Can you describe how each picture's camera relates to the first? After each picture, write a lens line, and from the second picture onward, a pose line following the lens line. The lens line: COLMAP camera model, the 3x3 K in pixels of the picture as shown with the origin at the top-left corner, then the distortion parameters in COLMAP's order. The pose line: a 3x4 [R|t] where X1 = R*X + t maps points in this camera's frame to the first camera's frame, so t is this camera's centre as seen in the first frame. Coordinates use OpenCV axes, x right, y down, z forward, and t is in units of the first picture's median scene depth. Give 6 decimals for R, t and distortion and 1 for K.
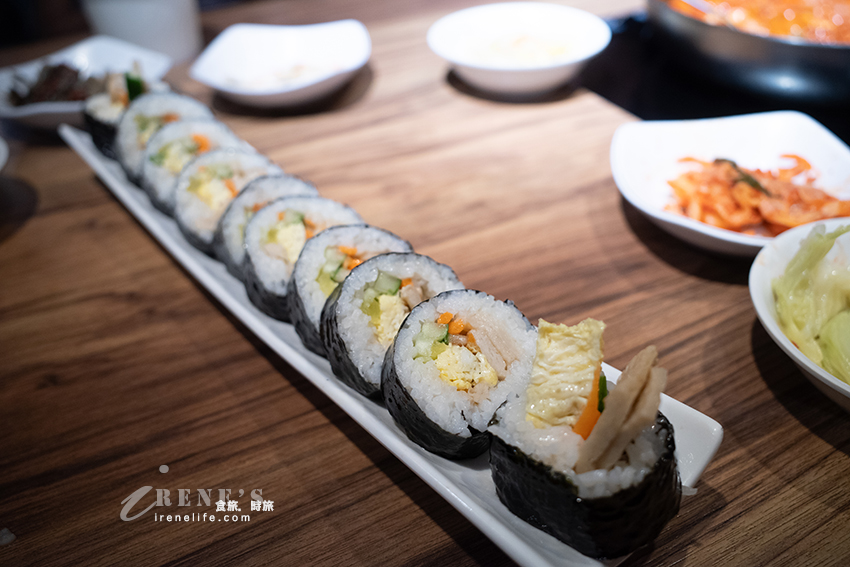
lens RADIAL K [[724.0, 0, 414.1], [0, 724.0, 280.8], [0, 0, 1]] dist [-0.041628, 0.075228]
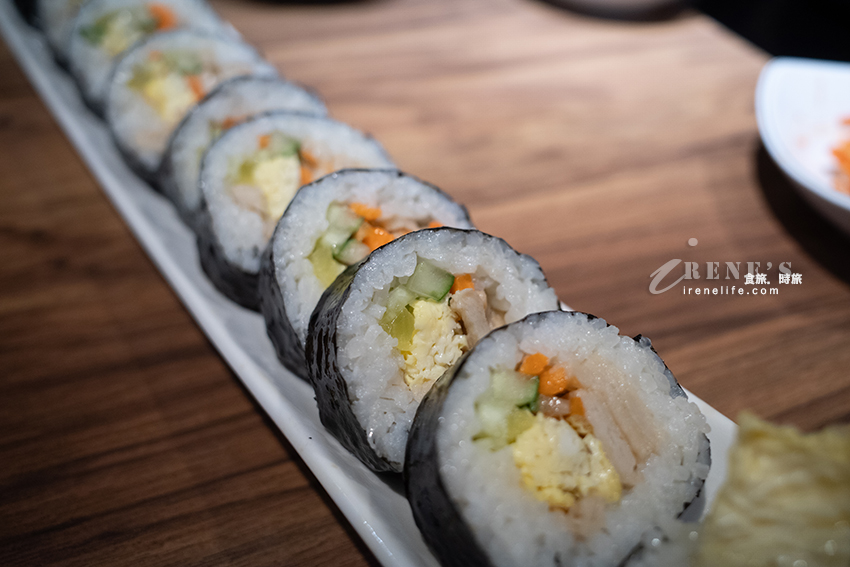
lens RADIAL K [[724.0, 0, 414.1], [0, 724.0, 280.8], [0, 0, 1]] dist [-0.041628, 0.075228]
pose [[0.994163, 0.107607, 0.007794, -0.050705], [-0.107873, 0.990203, 0.088665, -0.042870], [0.001823, -0.088988, 0.996031, 0.398317]]
